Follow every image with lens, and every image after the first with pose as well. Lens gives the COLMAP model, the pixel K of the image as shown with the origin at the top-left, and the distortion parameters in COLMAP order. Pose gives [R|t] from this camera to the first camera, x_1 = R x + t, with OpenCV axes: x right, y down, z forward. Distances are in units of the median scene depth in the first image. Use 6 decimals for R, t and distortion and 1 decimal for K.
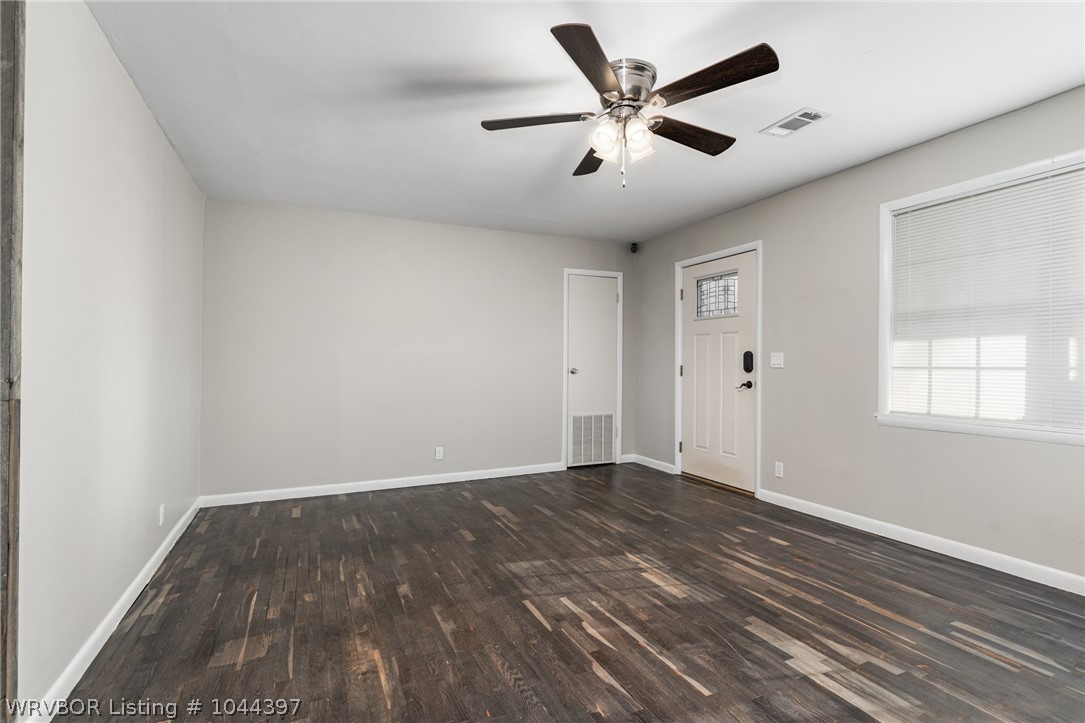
lens RADIAL K [[512.2, 0, 536.3], [0, 512.2, 362.4], [0, 0, 1]] dist [0.001860, 0.001661]
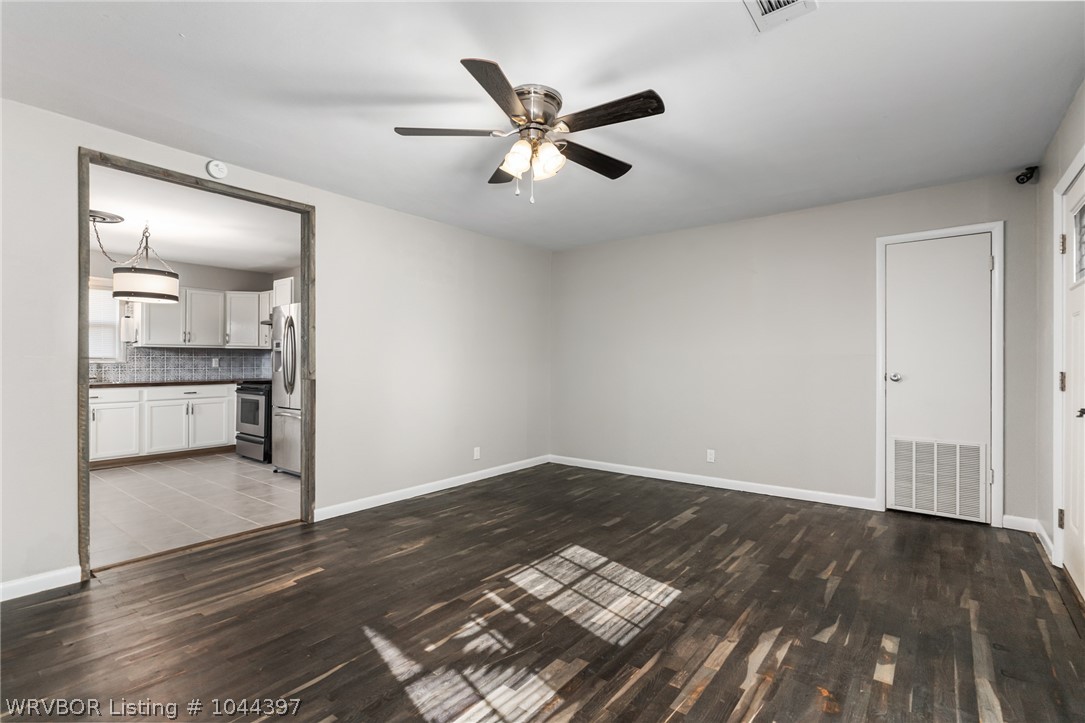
lens RADIAL K [[512.2, 0, 545.4], [0, 512.2, 359.8], [0, 0, 1]] dist [0.001860, 0.001661]
pose [[0.453206, -0.005581, -0.891389, 0.758853], [-0.000329, 0.999979, -0.006428, -0.004357], [0.891406, 0.003206, 0.453194, 0.357997]]
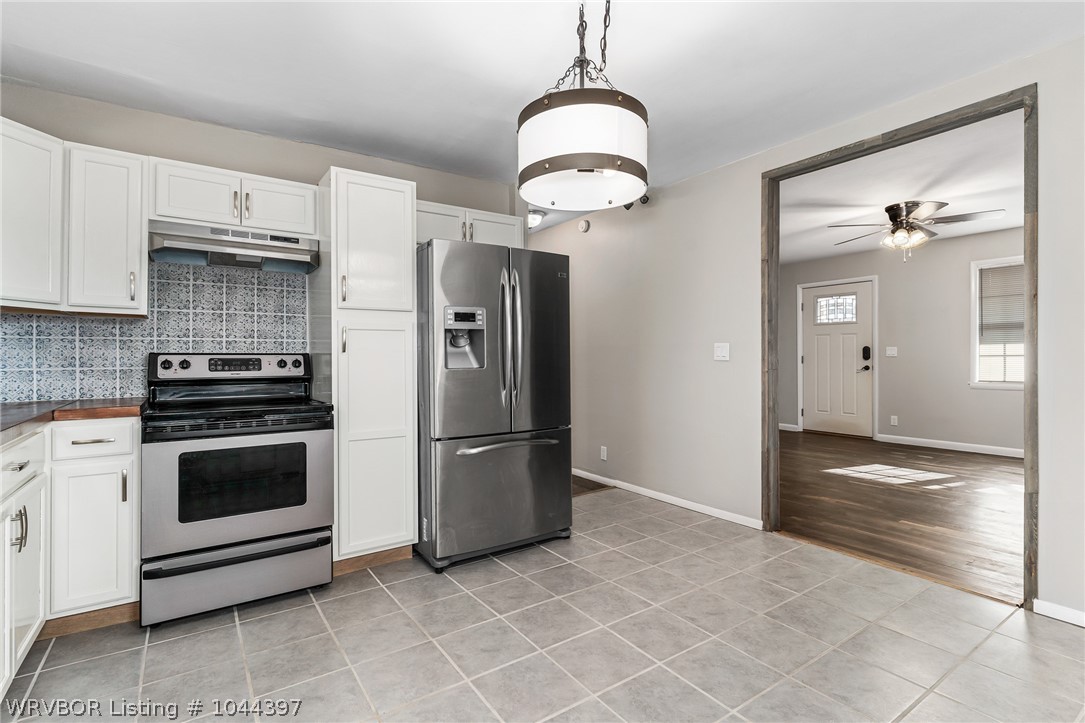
lens RADIAL K [[512.2, 0, 543.7], [0, 512.2, 359.1], [0, 0, 1]] dist [0.001860, 0.001661]
pose [[0.984148, -0.009275, 0.177108, -0.943152], [0.008294, 0.999946, 0.006275, -0.000561], [-0.177157, -0.004707, 0.984171, -0.404472]]
